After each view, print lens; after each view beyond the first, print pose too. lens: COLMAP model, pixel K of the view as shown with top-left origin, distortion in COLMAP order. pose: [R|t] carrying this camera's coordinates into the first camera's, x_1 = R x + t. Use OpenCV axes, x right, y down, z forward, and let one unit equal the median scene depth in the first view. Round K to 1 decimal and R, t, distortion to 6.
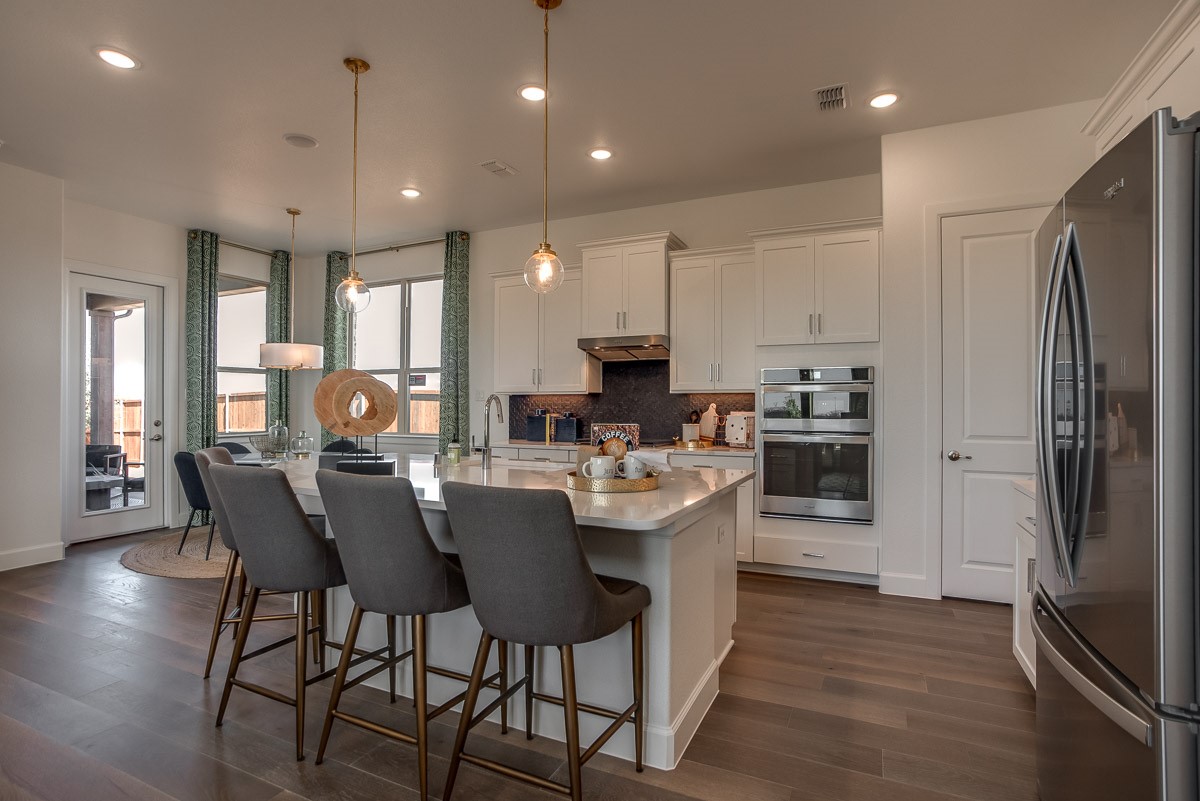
lens RADIAL K [[616.3, 0, 602.9], [0, 616.3, 401.3], [0, 0, 1]] dist [0.000602, 0.020891]
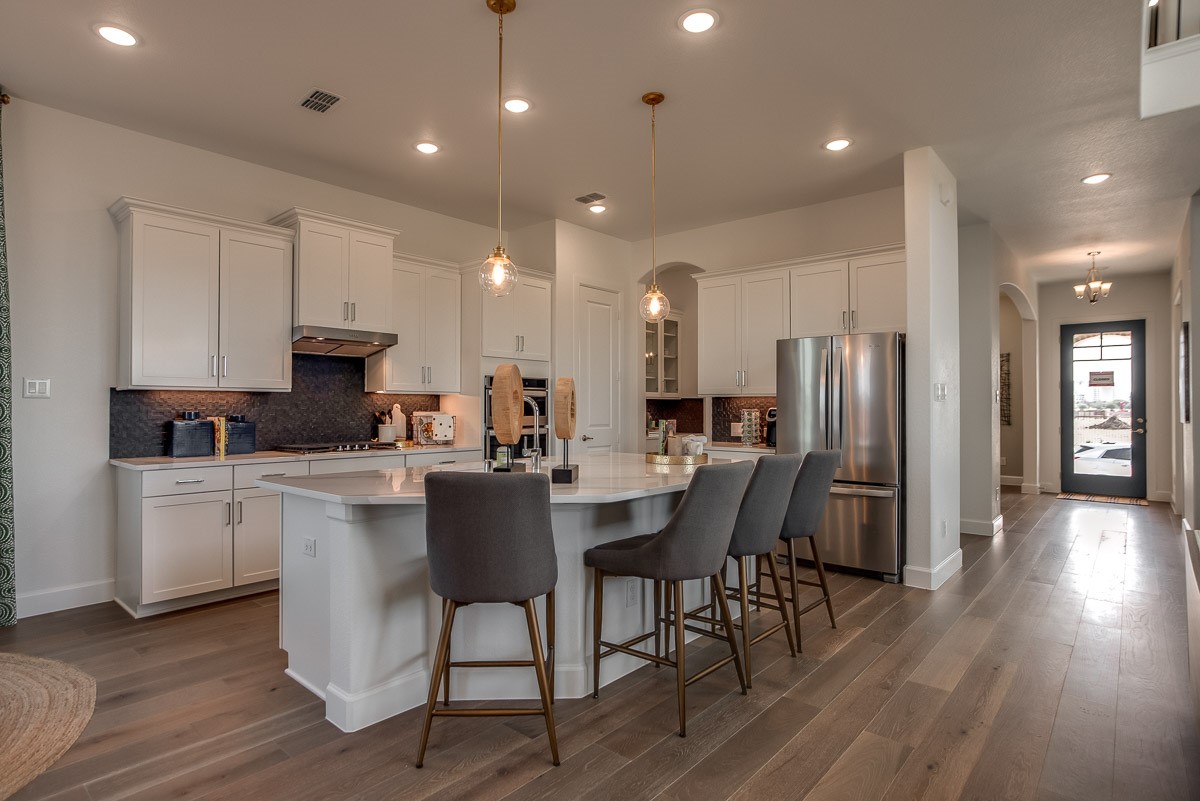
lens RADIAL K [[616.3, 0, 602.9], [0, 616.3, 401.3], [0, 0, 1]] dist [0.000602, 0.020891]
pose [[0.295774, 0.005665, 0.955241, -0.756739], [-0.008053, 0.999962, -0.003437, -0.000062], [-0.955224, -0.006676, 0.295808, 0.397724]]
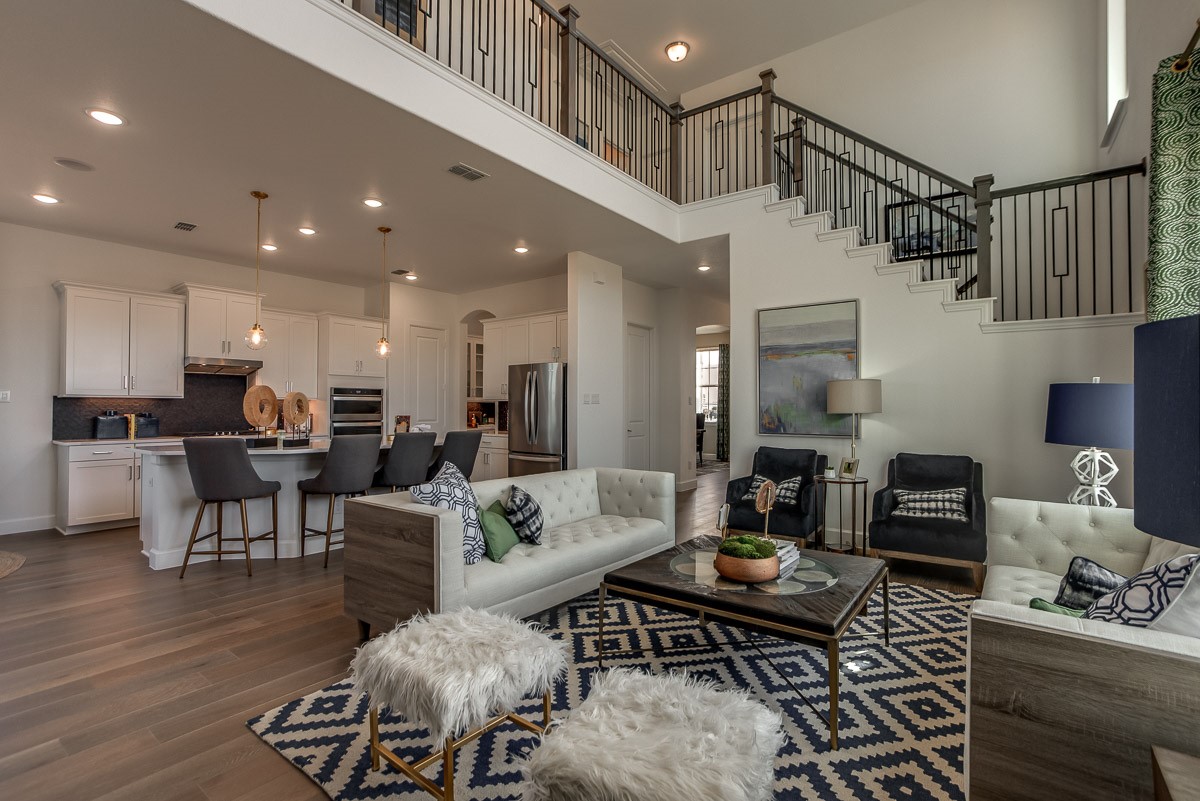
lens RADIAL K [[526.4, 0, 596.8], [0, 526.4, 402.6], [0, 0, 1]] dist [-0.001172, 0.021092]
pose [[0.248318, 0.006369, 0.968658, -0.982929], [-0.006178, 0.999968, -0.004991, -0.002923], [-0.968659, -0.004745, 0.248350, -0.136715]]
